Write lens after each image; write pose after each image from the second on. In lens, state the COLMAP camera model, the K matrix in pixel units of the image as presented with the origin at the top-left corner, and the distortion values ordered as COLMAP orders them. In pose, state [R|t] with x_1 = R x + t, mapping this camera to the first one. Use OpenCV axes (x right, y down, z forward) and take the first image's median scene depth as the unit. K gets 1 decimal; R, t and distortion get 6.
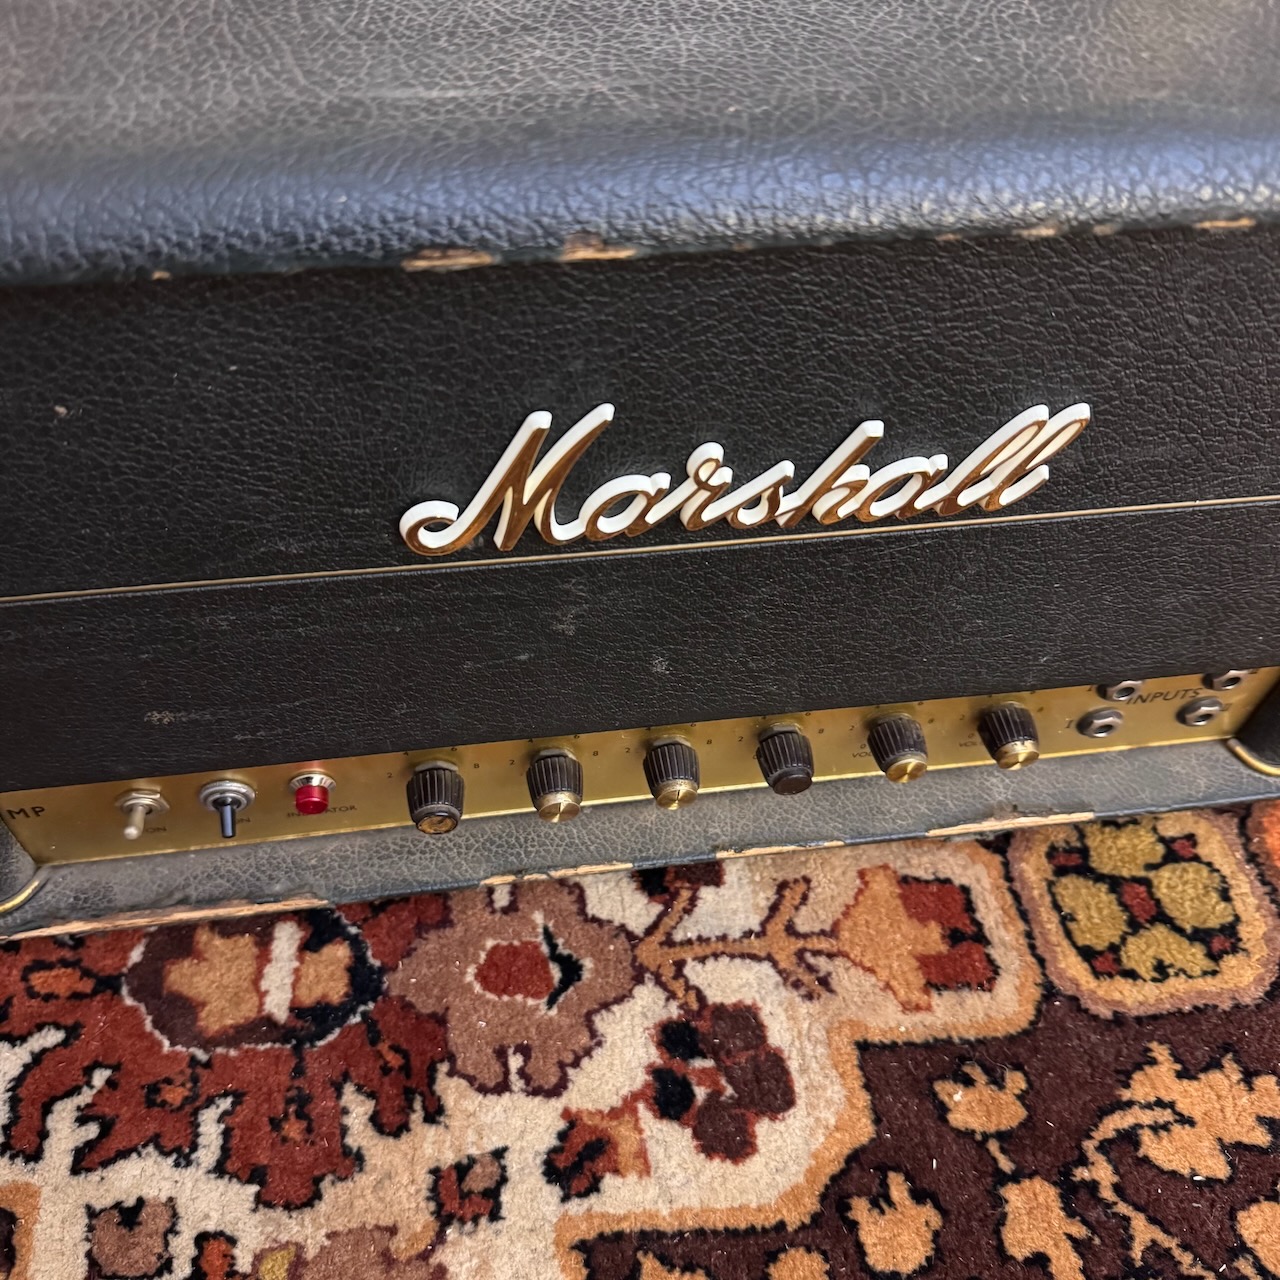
lens RADIAL K [[1229.4, 0, 635.6], [0, 1229.4, 643.3], [0, 0, 1]] dist [0.093848, -0.254390]
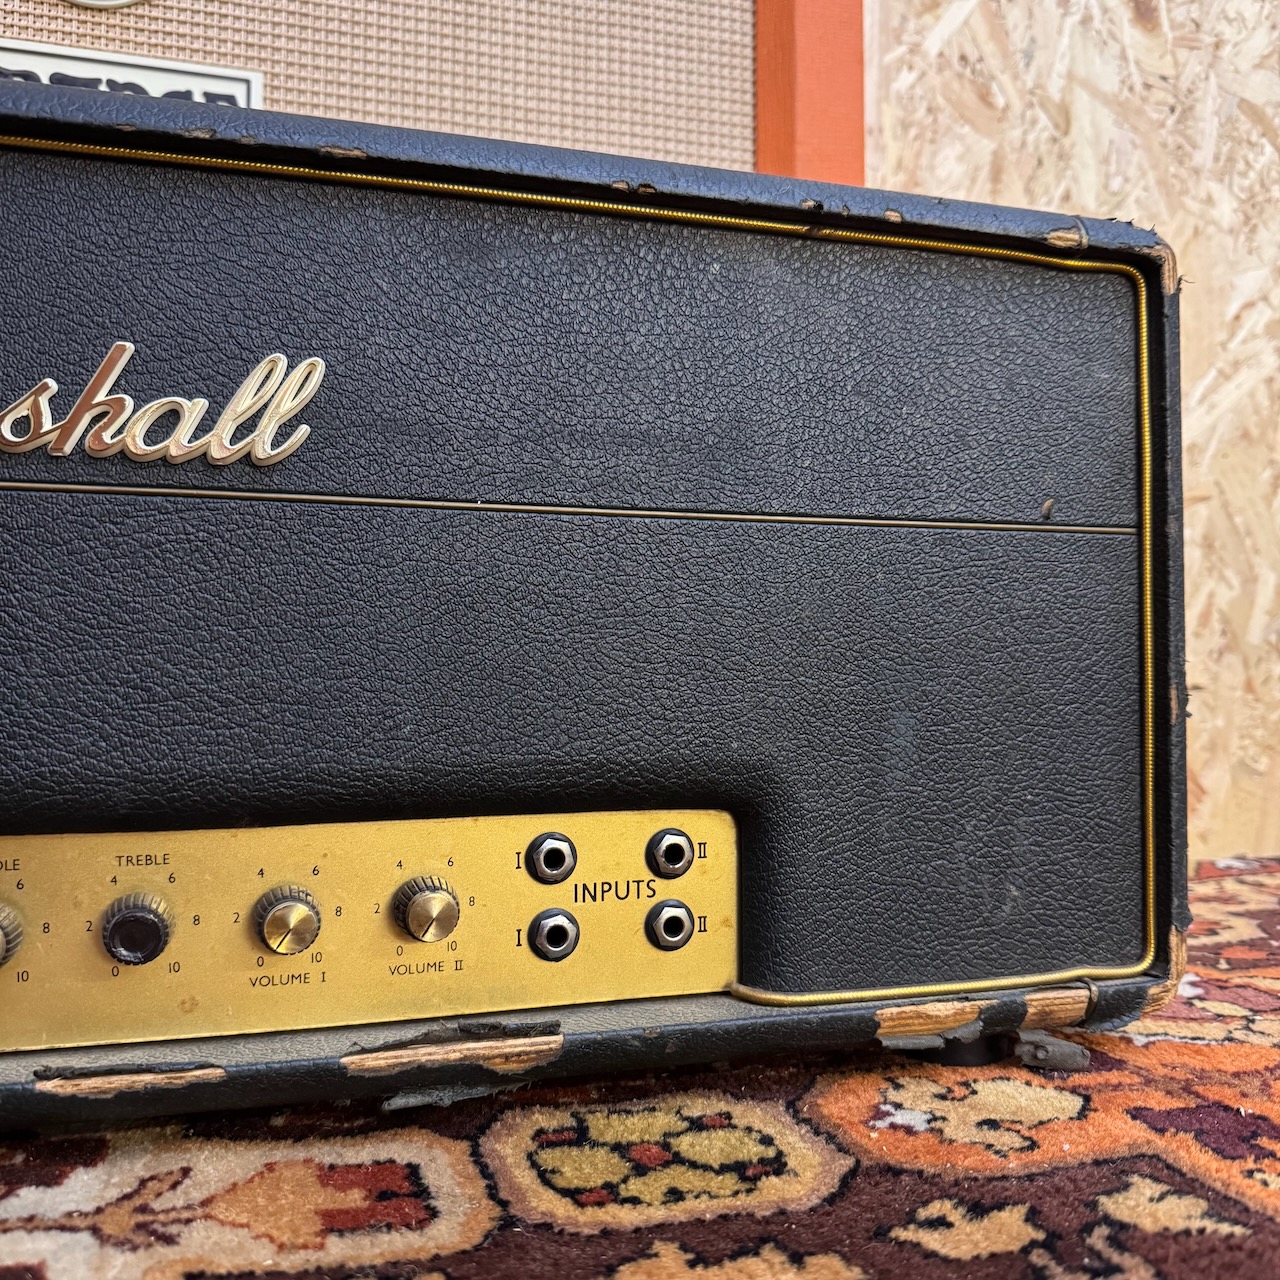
lens RADIAL K [[1240.7, 0, 640.0], [0, 1240.7, 640.0], [0, 0, 1]] dist [0.021527, -0.076649]
pose [[0.986066, -0.042656, 0.160795, 0.322062], [0.155835, 0.575147, -0.803070, 0.687345], [-0.058225, 0.816937, 0.573780, 0.353534]]
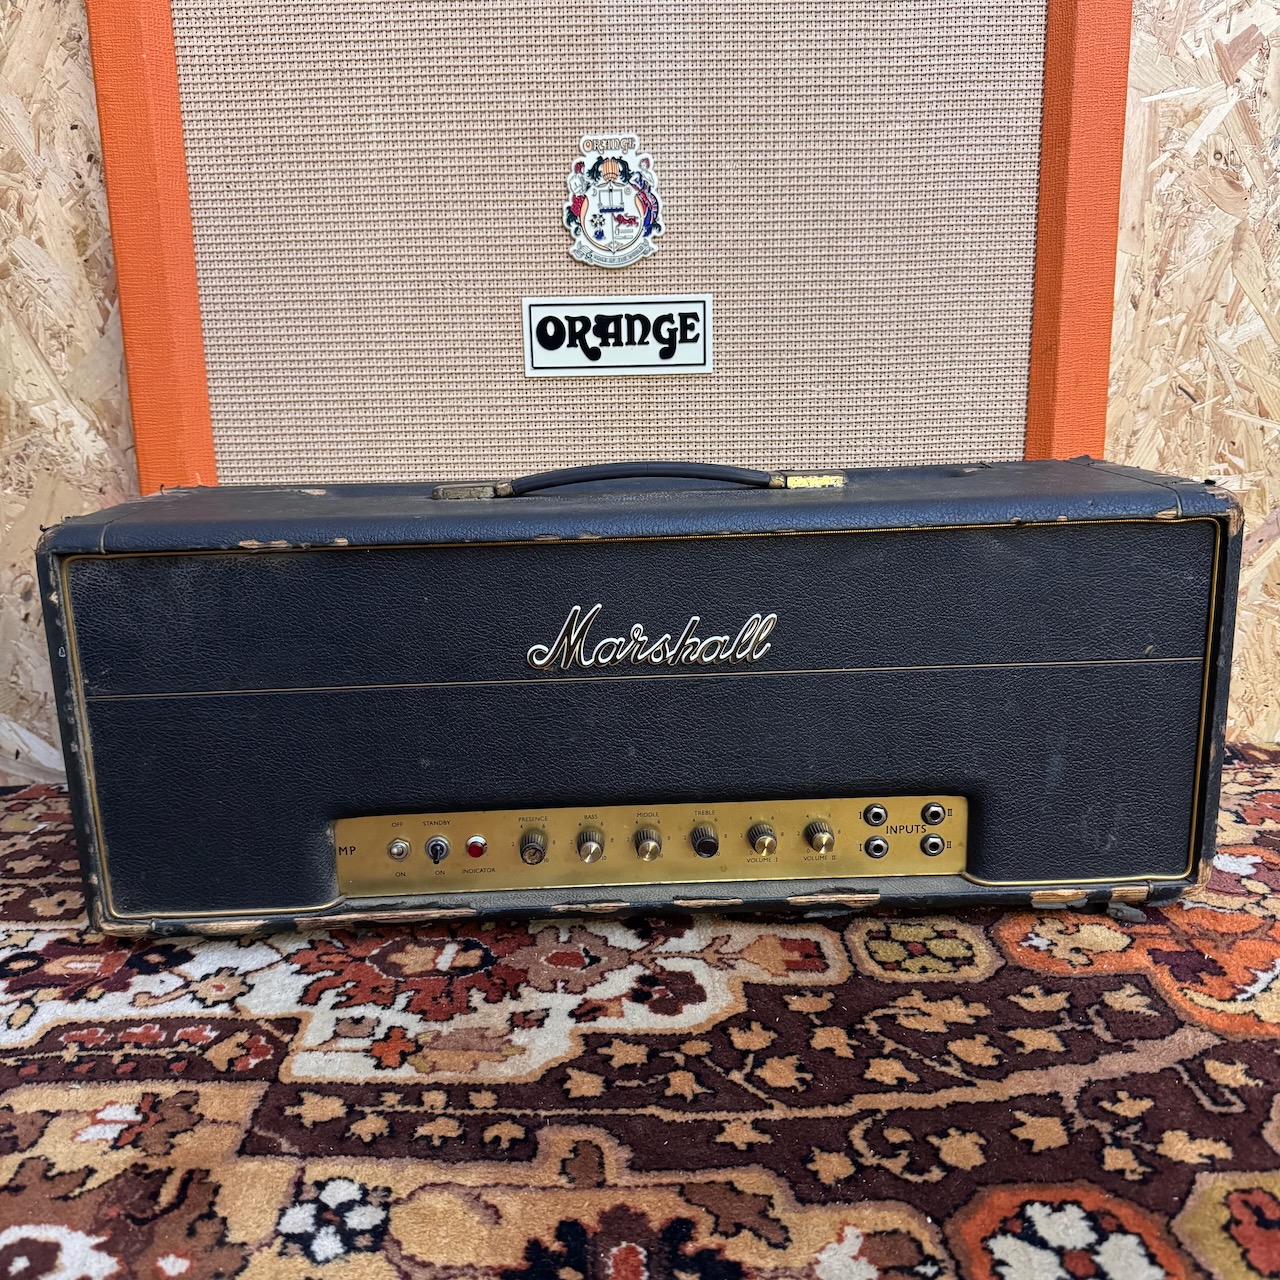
lens RADIAL K [[1210.3, 0, 635.9], [0, 1210.3, 636.7], [0, 0, 1]] dist [0.179544, -0.394519]
pose [[0.989961, -0.045280, -0.133889, 0.289260], [-0.050703, 0.770469, -0.635458, 1.101166], [0.131931, 0.635867, 0.760439, -0.744064]]
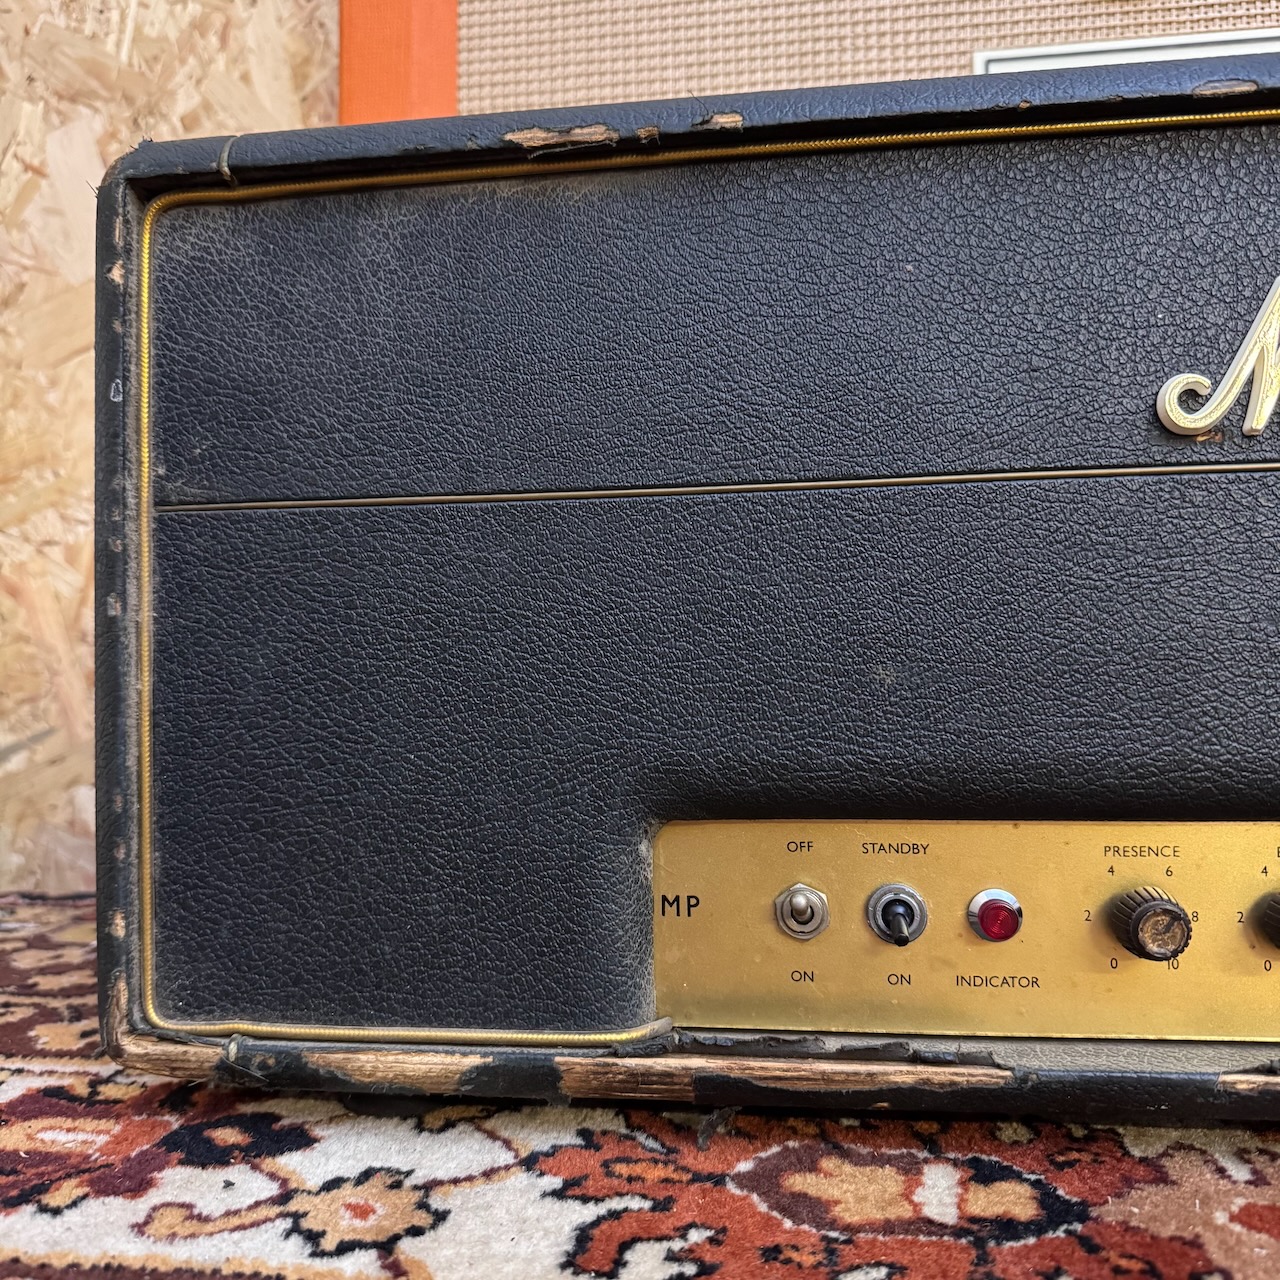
lens RADIAL K [[1240.7, 0, 640.0], [0, 1240.7, 640.0], [0, 0, 1]] dist [0.021527, -0.076649]
pose [[0.956163, -0.069687, -0.284421, -0.229556], [-0.192962, 0.580642, -0.790962, 0.698777], [0.220266, 0.811171, 0.541742, 0.314355]]
